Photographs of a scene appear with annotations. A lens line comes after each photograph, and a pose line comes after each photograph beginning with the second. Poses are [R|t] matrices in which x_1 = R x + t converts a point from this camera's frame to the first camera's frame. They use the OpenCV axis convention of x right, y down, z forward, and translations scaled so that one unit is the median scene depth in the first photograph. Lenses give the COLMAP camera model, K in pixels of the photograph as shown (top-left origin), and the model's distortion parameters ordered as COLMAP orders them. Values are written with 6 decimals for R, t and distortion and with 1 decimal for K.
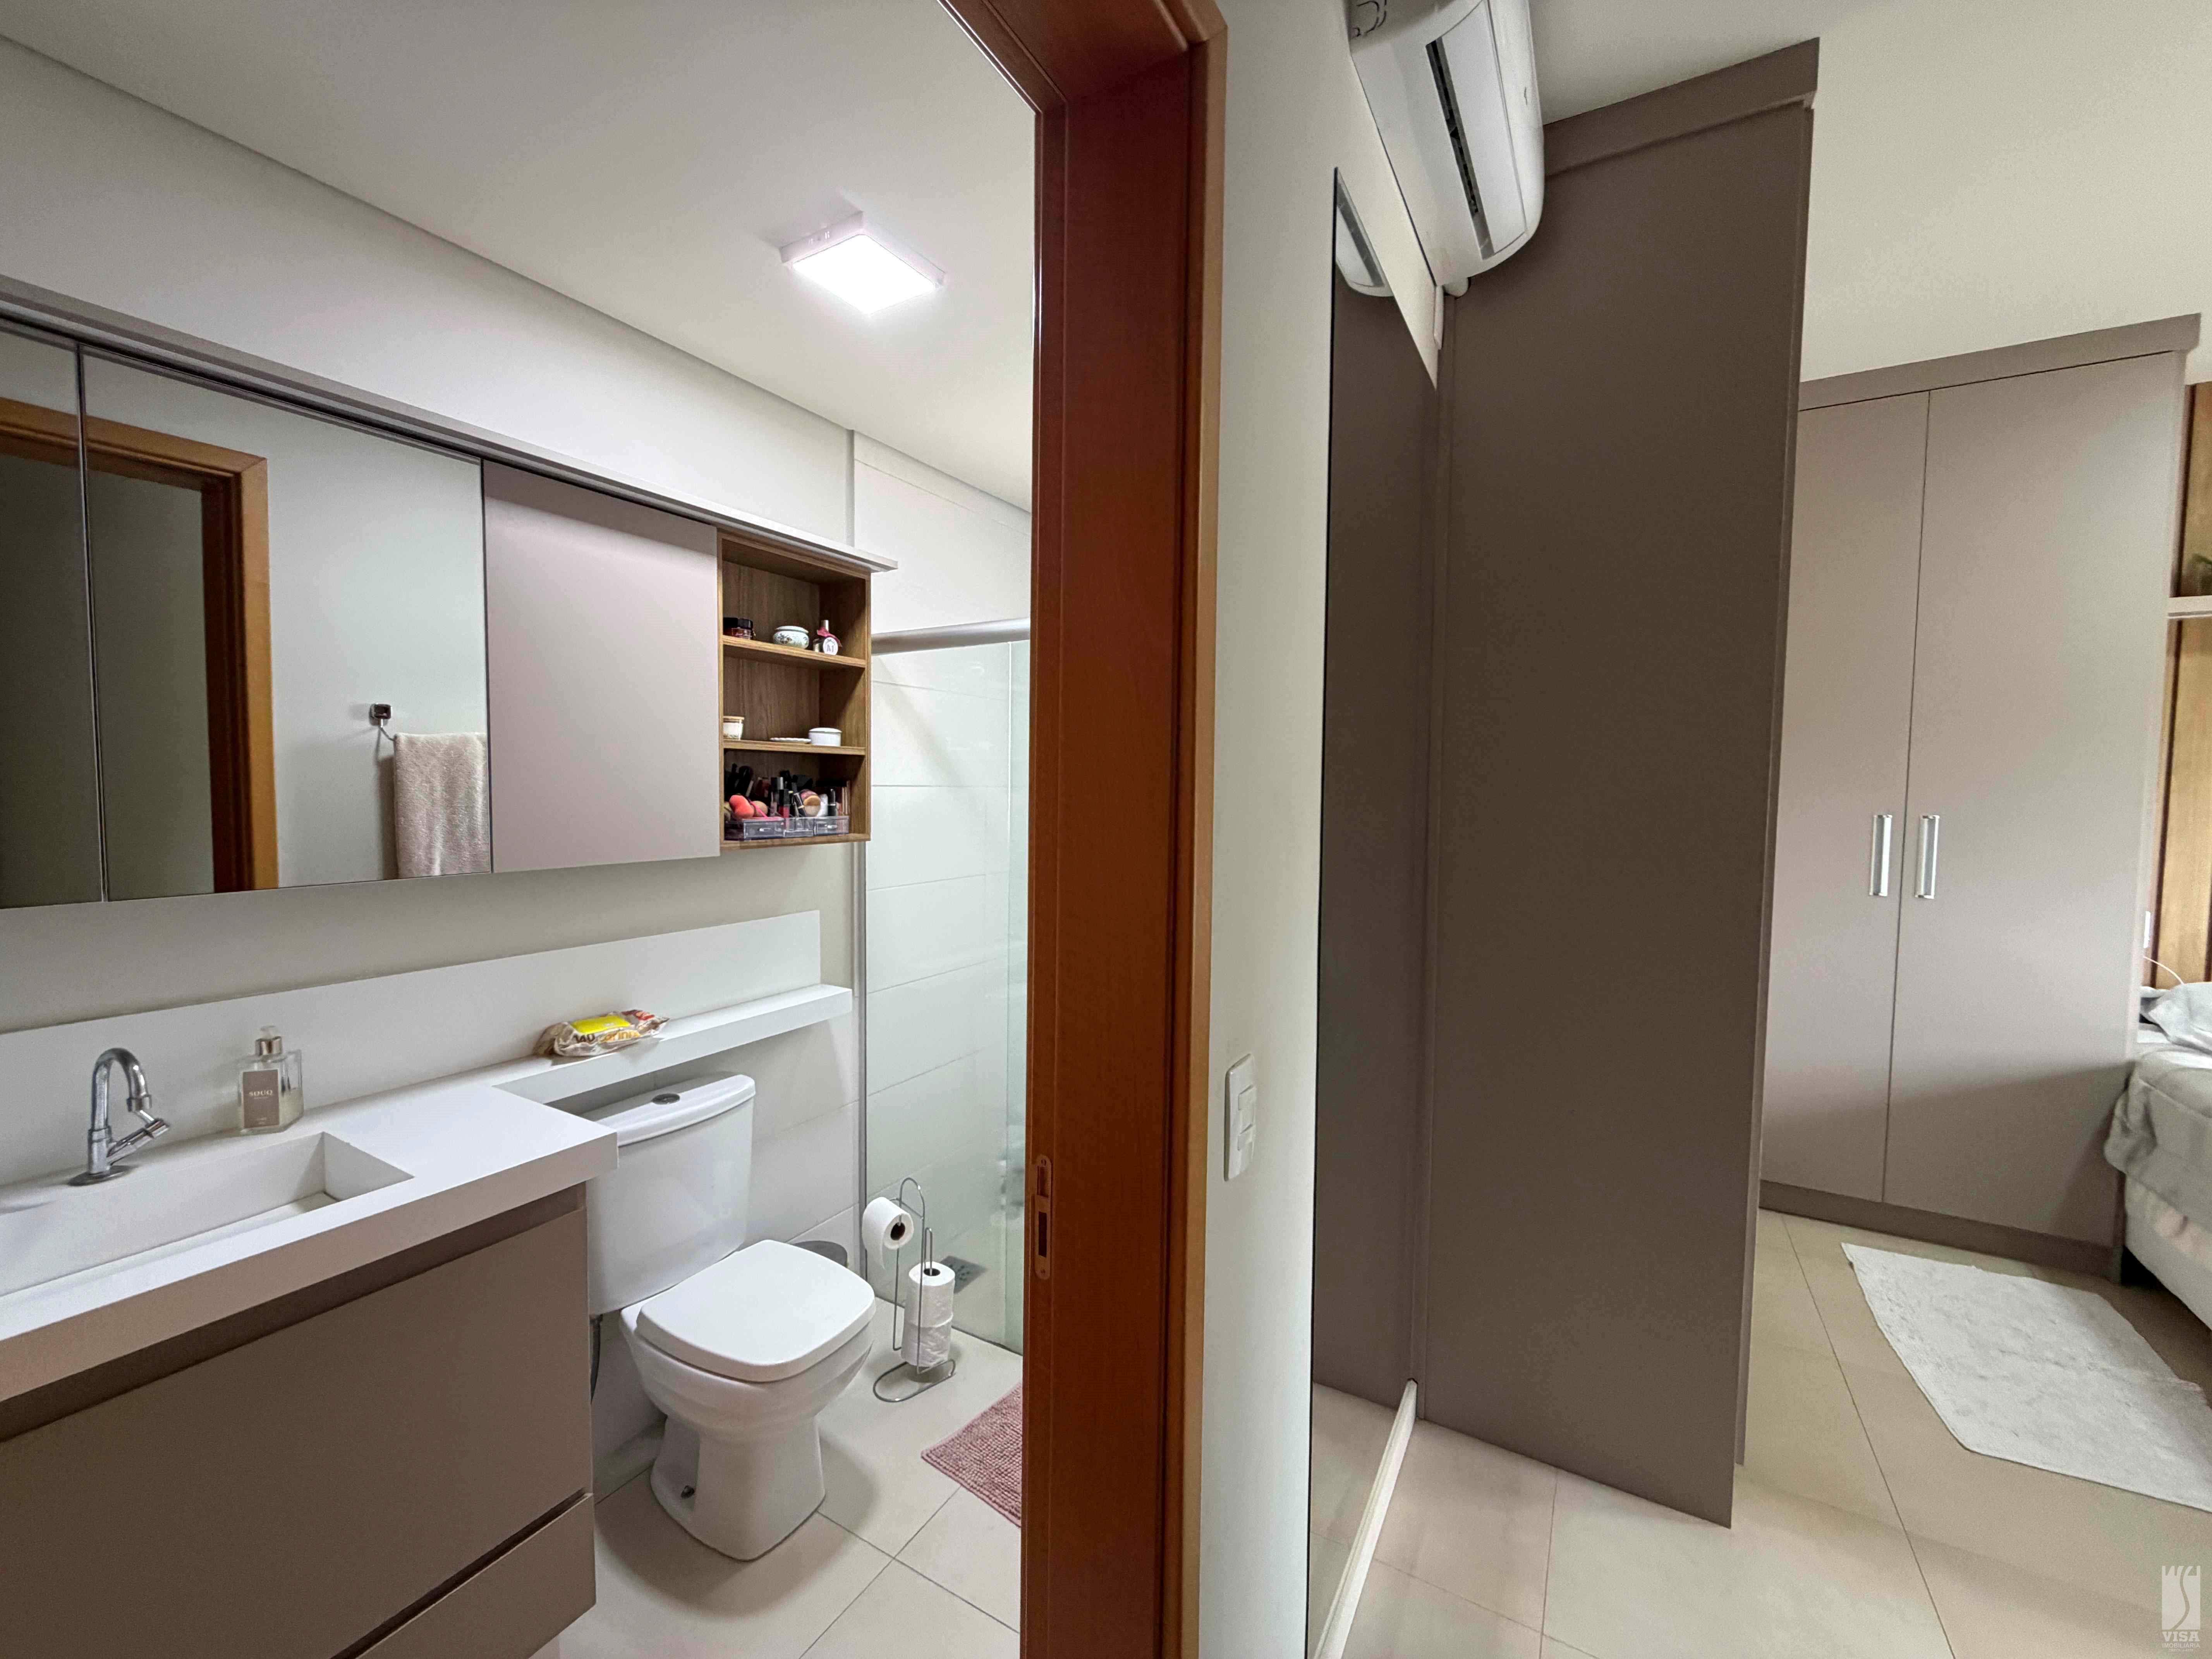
lens RADIAL K [[873.4, 0, 1108.1], [0, 873.4, 823.1], [0, 0, 1]] dist [0.002601, -0.001315]
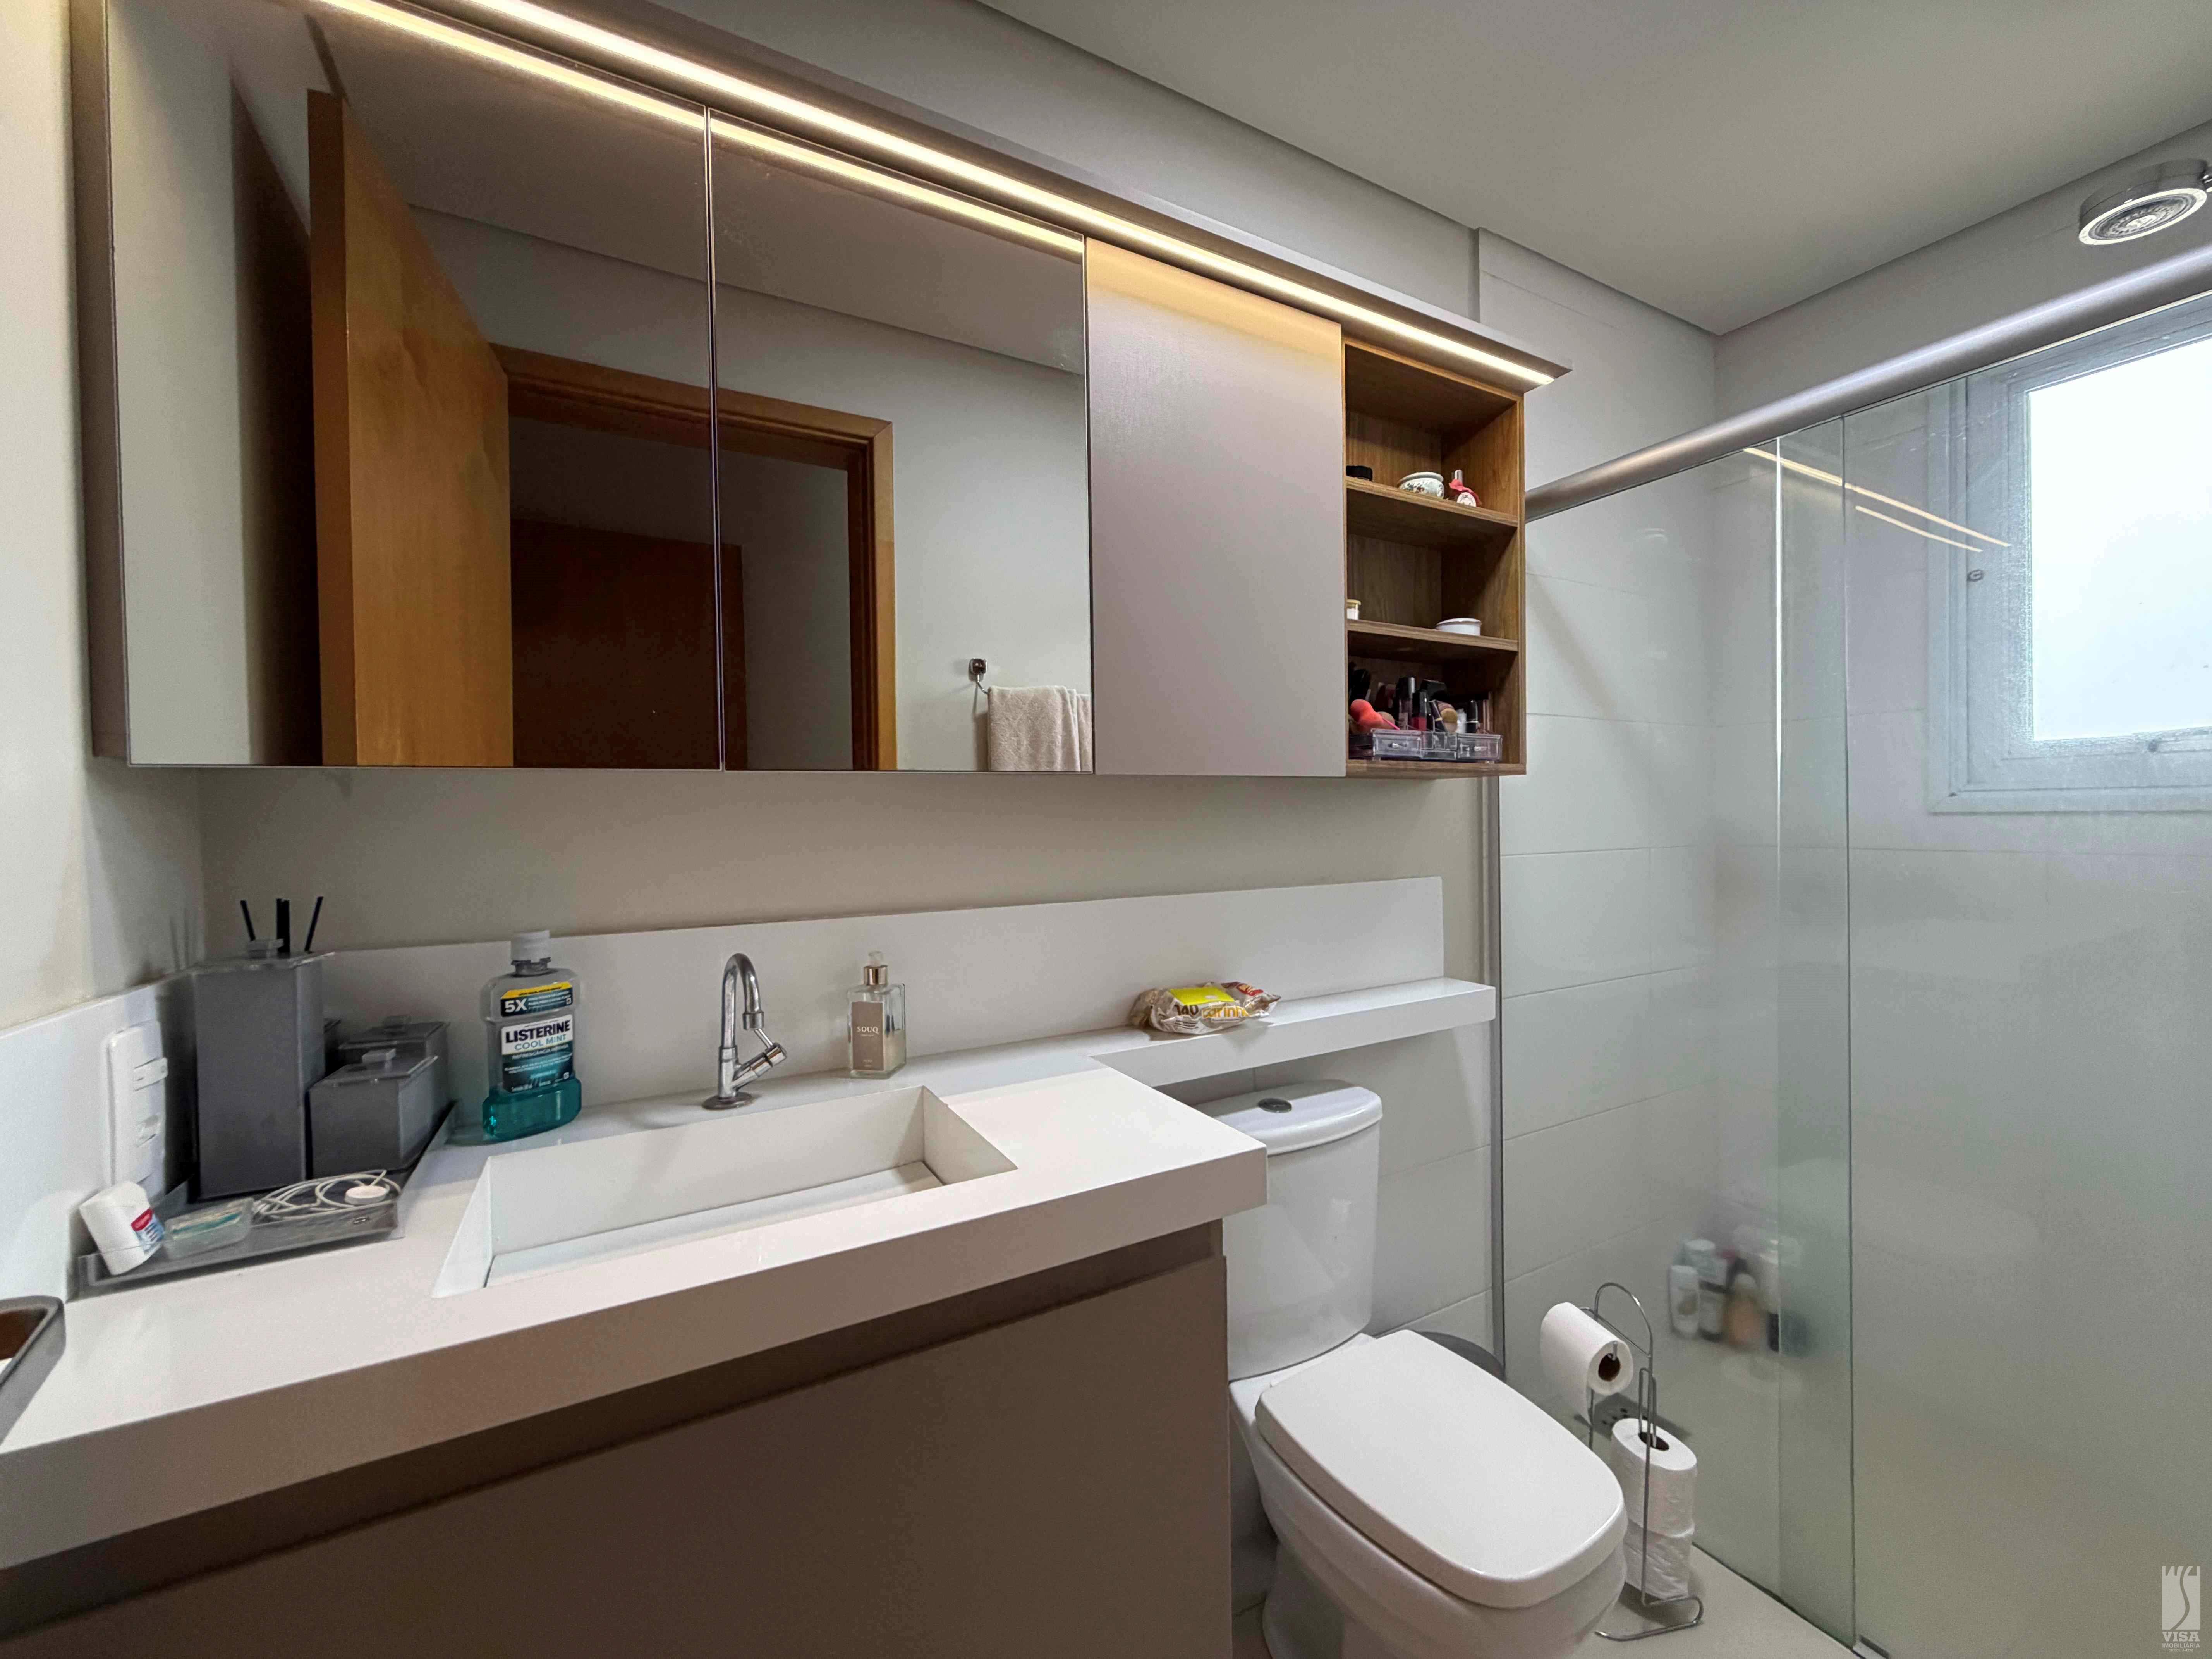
lens RADIAL K [[873.4, 0, 1109.0], [0, 873.4, 836.0], [0, 0, 1]] dist [0.002601, -0.001315]
pose [[0.856571, -0.011411, -0.515903, -0.229995], [0.001490, 0.999806, -0.019642, 0.095858], [0.516027, 0.016056, 0.856422, 0.272875]]
